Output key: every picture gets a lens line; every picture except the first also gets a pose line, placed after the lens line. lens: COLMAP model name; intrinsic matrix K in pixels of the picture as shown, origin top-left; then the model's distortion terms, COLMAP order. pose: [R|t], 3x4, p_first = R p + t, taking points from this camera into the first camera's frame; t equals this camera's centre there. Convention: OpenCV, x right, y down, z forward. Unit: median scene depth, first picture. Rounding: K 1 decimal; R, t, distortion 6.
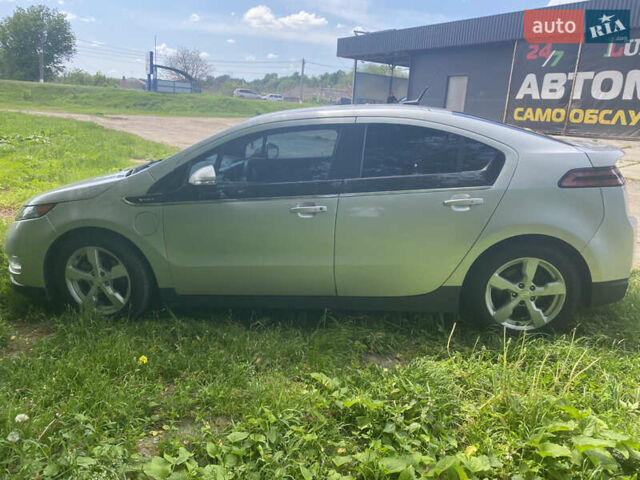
lens RADIAL K [[498.9, 0, 320.5], [0, 498.9, 237.2], [0, 0, 1]] dist [0.006515, 0.010797]
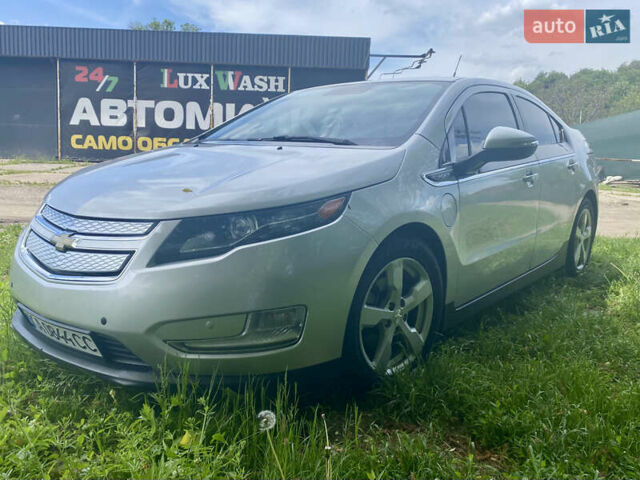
lens RADIAL K [[550.2, 0, 318.6], [0, 550.2, 240.1], [0, 0, 1]] dist [0.040308, -0.036544]
pose [[0.571185, -0.126033, 0.811087, -0.200886], [0.196972, 0.980315, 0.013617, -0.006097], [-0.796837, 0.151983, 0.584766, 0.131072]]
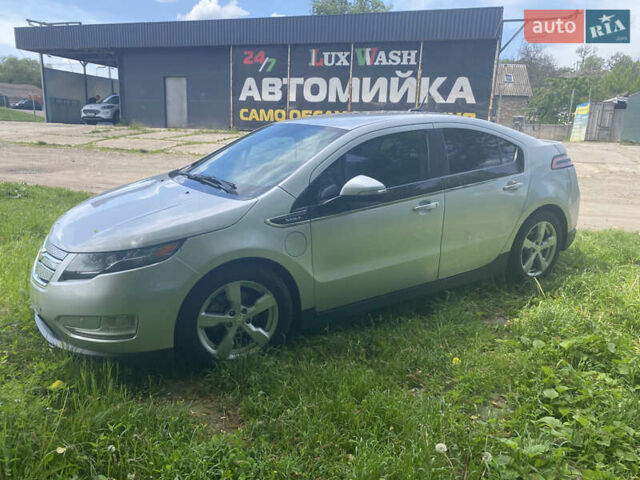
lens RADIAL K [[493.6, 0, 316.2], [0, 493.6, 244.1], [0, 0, 1]] dist [0.032055, -0.019489]
pose [[0.805971, -0.164997, 0.568496, -0.156827], [0.156364, 0.985600, 0.064373, -0.015120], [-0.570931, 0.037009, 0.820164, 0.041853]]
